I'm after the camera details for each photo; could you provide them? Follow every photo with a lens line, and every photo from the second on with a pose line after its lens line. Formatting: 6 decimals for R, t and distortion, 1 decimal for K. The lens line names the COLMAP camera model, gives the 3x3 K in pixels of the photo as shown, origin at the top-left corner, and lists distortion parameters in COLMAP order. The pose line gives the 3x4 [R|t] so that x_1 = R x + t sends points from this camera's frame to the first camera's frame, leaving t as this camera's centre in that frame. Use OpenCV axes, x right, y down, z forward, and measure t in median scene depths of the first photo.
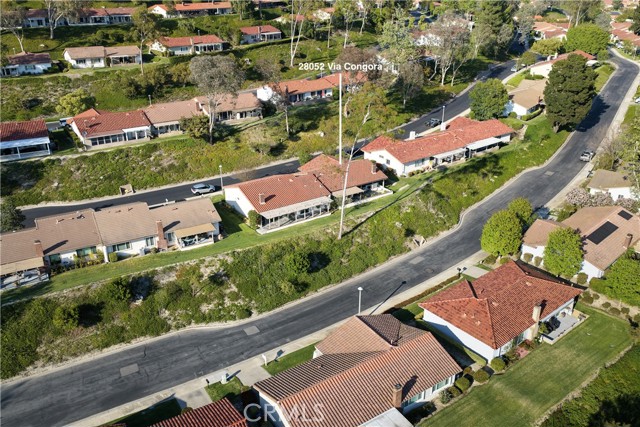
lens RADIAL K [[536.3, 0, 320.0], [0, 536.3, 213.5], [0, 0, 1]] dist [-0.001600, 0.001063]
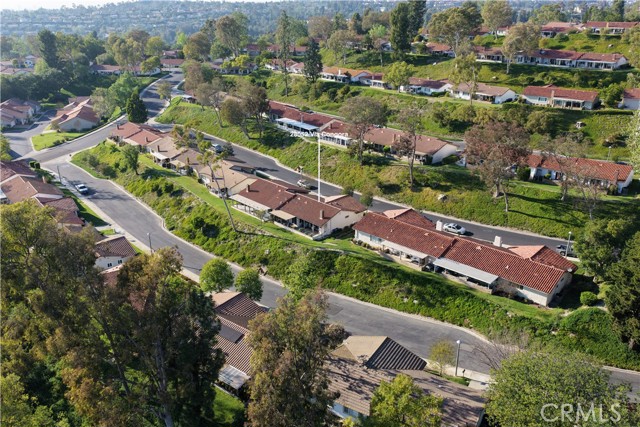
lens RADIAL K [[536.3, 0, 320.0], [0, 536.3, 213.5], [0, 0, 1]] dist [-0.001600, 0.001063]
pose [[0.160879, 0.370453, -0.914813, 0.978438], [-0.396722, 0.872983, 0.283747, -0.350572], [0.903731, 0.317278, 0.287412, 0.591604]]
